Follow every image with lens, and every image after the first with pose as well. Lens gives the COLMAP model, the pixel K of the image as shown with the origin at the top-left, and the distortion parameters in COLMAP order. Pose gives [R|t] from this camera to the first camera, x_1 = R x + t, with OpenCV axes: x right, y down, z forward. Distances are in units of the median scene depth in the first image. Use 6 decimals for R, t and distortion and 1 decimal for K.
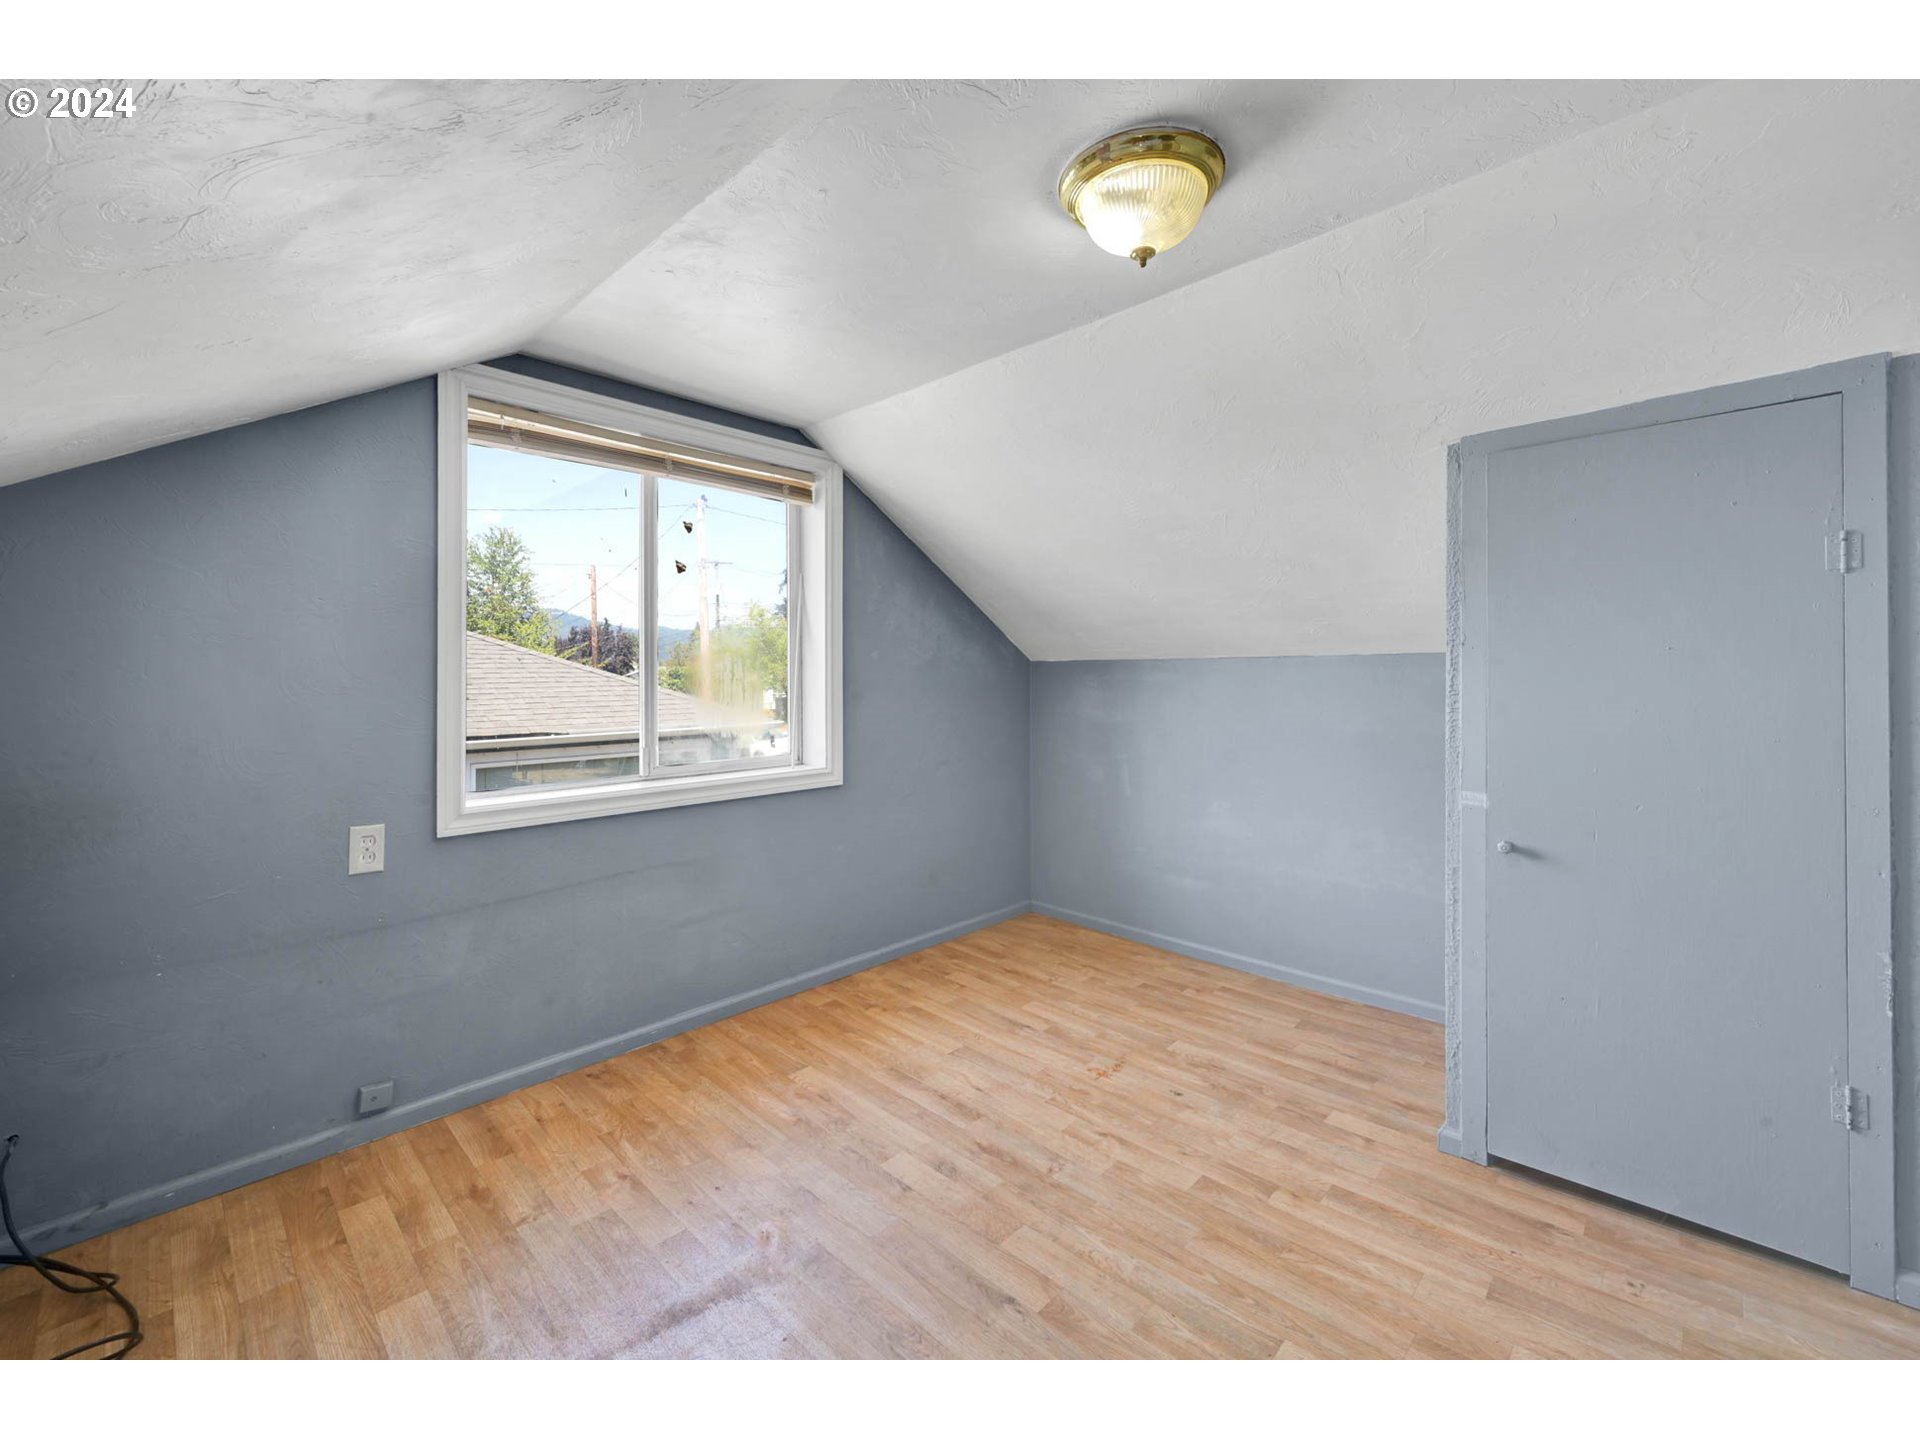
lens RADIAL K [[781.0, 0, 957.1], [0, 781.0, 725.9], [0, 0, 1]] dist [-0.000577, 0.000346]
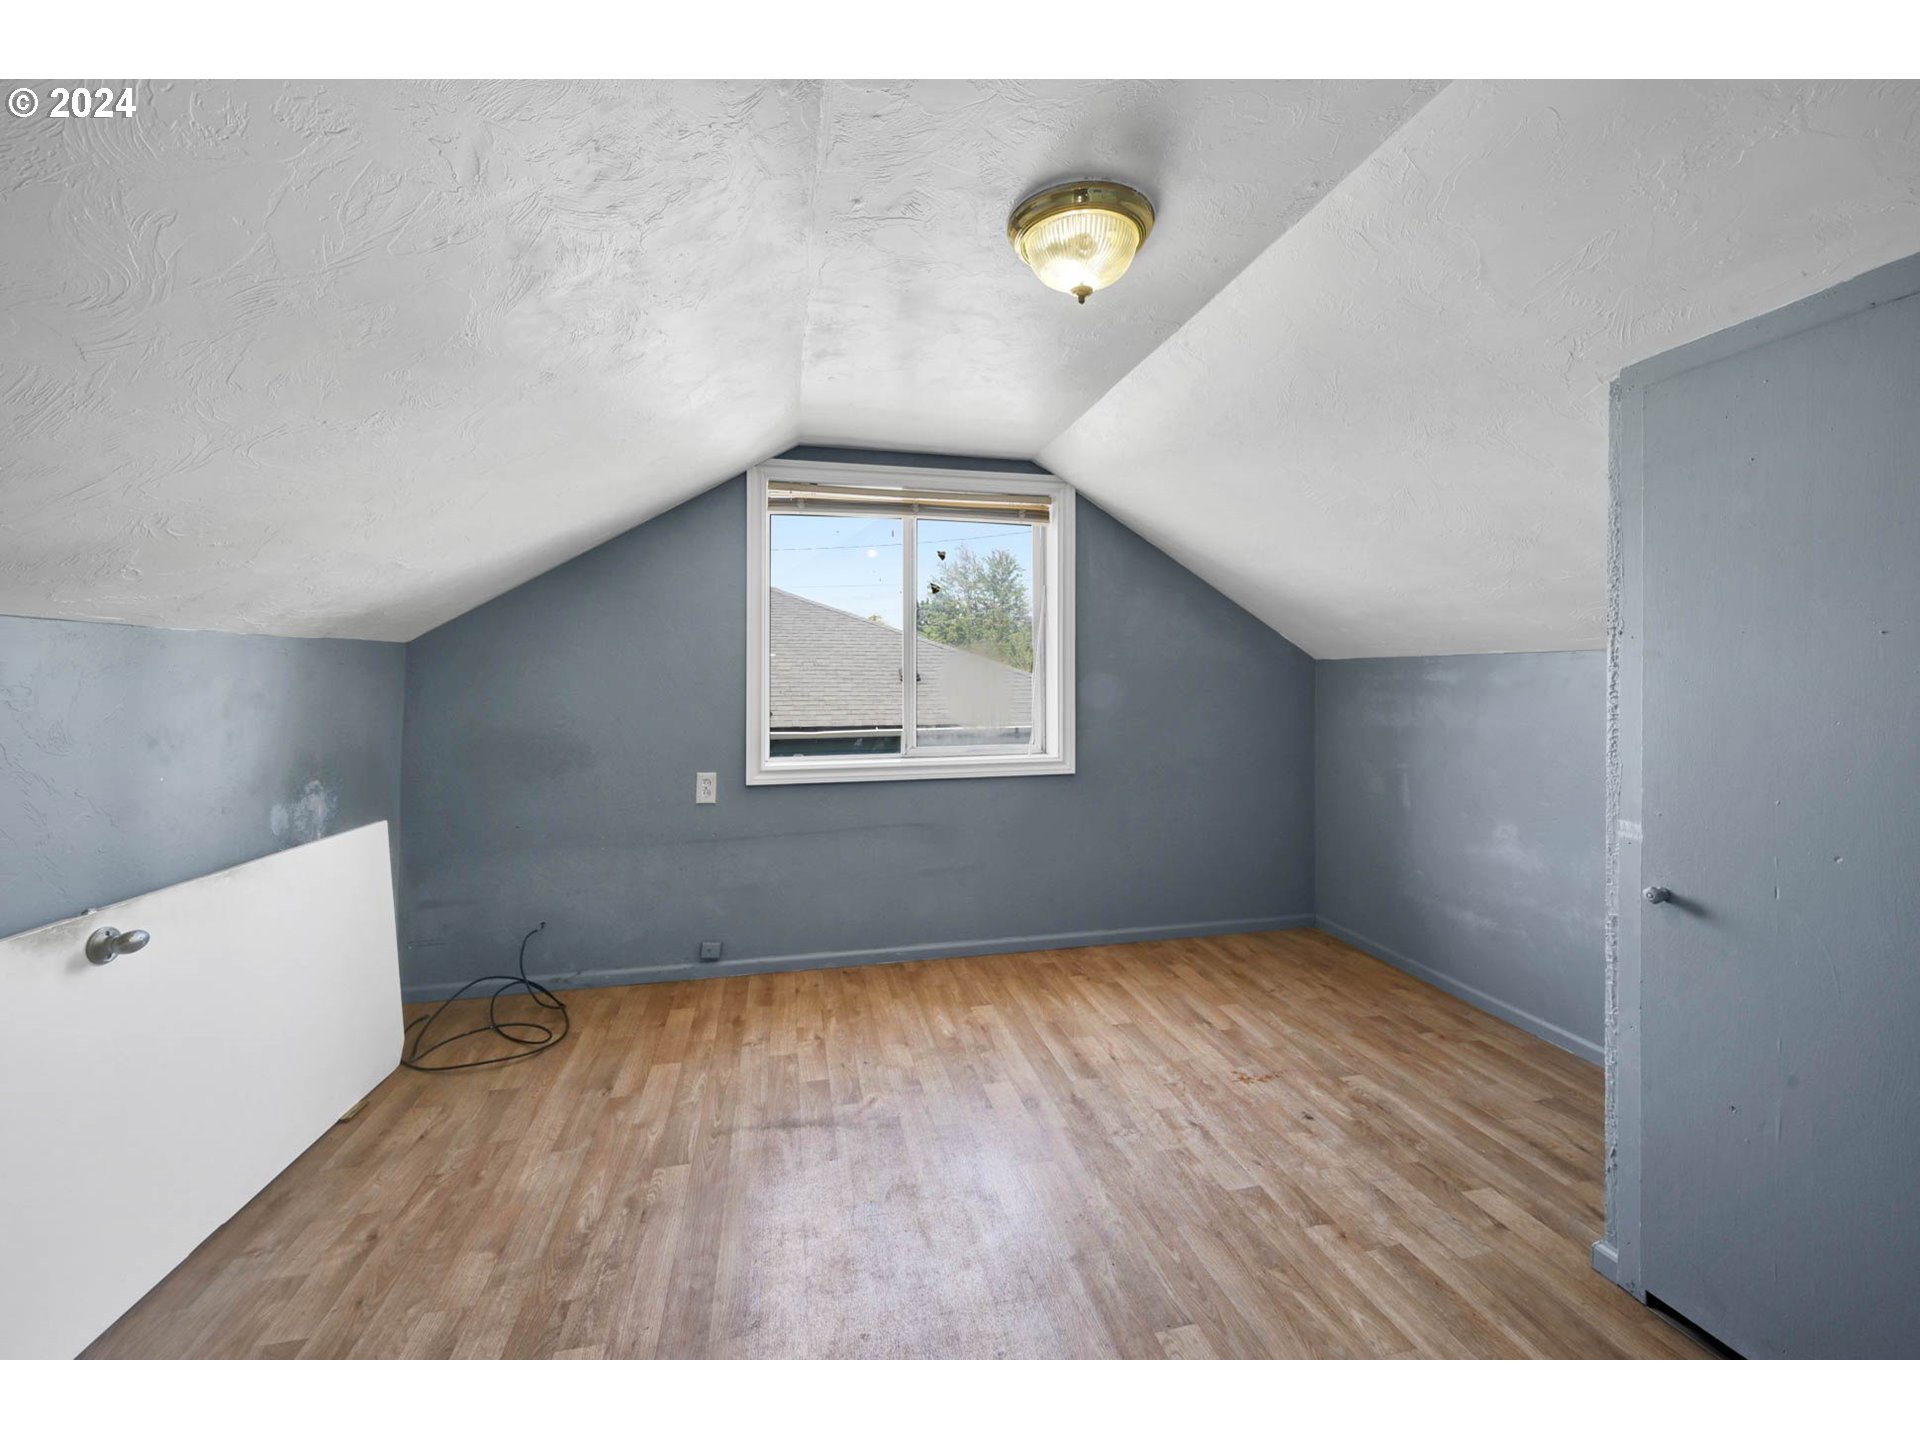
lens RADIAL K [[767.5, 0, 969.2], [0, 767.5, 735.3], [0, 0, 1]] dist [0.000243, 0.000163]
pose [[0.845215, 0.040118, -0.532919, 0.415206], [-0.033722, 0.999195, 0.021736, 0.003023], [0.533361, -0.000400, 0.845887, -0.004823]]
